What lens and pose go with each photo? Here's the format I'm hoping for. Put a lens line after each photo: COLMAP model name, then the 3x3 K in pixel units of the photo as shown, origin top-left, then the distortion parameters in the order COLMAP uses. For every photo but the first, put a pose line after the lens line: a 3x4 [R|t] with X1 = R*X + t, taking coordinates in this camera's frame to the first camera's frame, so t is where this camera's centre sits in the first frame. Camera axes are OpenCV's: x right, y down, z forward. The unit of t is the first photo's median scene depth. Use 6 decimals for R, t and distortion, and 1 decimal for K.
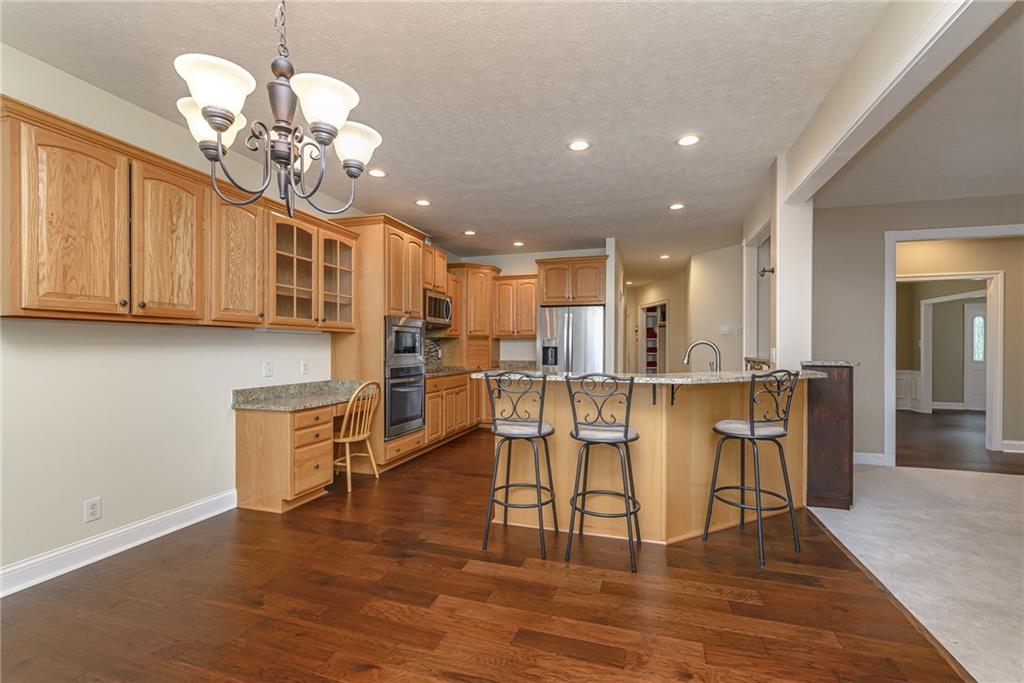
lens RADIAL K [[441.4, 0, 514.7], [0, 441.4, 346.6], [0, 0, 1]] dist [-0.000421, -0.000139]
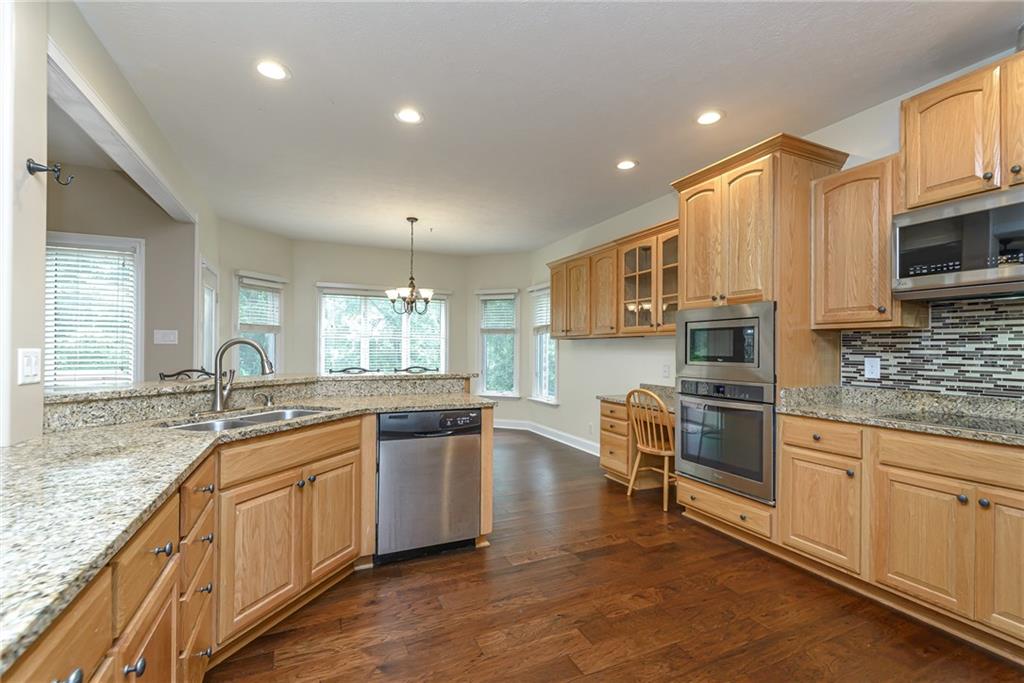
lens RADIAL K [[441.4, 0, 514.7], [0, 441.4, 346.6], [0, 0, 1]] dist [-0.000421, -0.000139]
pose [[-0.734973, 0.000900, -0.678095, 0.726071], [0.003328, 0.999992, -0.002281, -0.014402], [0.678088, -0.003933, -0.734970, 2.254810]]
